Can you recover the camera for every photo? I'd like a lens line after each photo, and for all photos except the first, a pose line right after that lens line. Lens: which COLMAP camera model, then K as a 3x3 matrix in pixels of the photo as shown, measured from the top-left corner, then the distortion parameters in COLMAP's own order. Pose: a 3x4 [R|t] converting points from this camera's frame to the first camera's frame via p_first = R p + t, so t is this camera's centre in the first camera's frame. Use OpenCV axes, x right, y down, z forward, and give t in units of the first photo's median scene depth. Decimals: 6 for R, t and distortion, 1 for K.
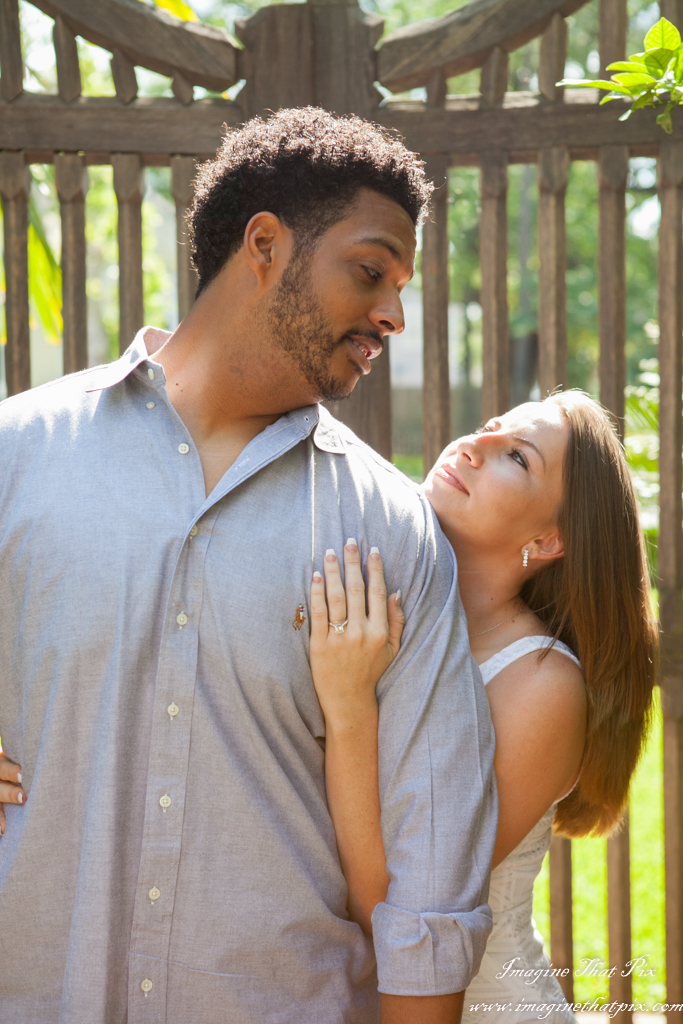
lens RADIAL K [[1788.0, 0, 341.5], [0, 1788.0, 512.0], [0, 0, 1]] dist [-0.029897, 0.202629]
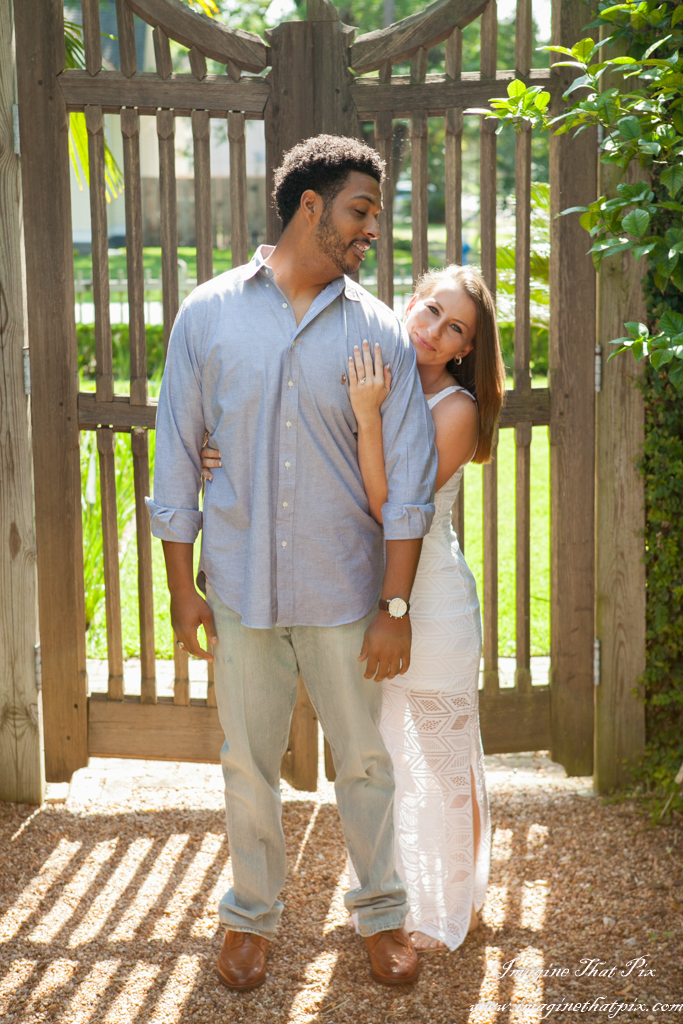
lens RADIAL K [[1865.8, 0, 341.5], [0, 1865.8, 512.0], [0, 0, 1]] dist [0.197748, -0.105604]
pose [[0.997591, -0.017805, 0.067047, -0.115740], [0.009960, 0.993249, 0.115572, -0.030307], [-0.068652, -0.114626, 0.991034, -0.815436]]
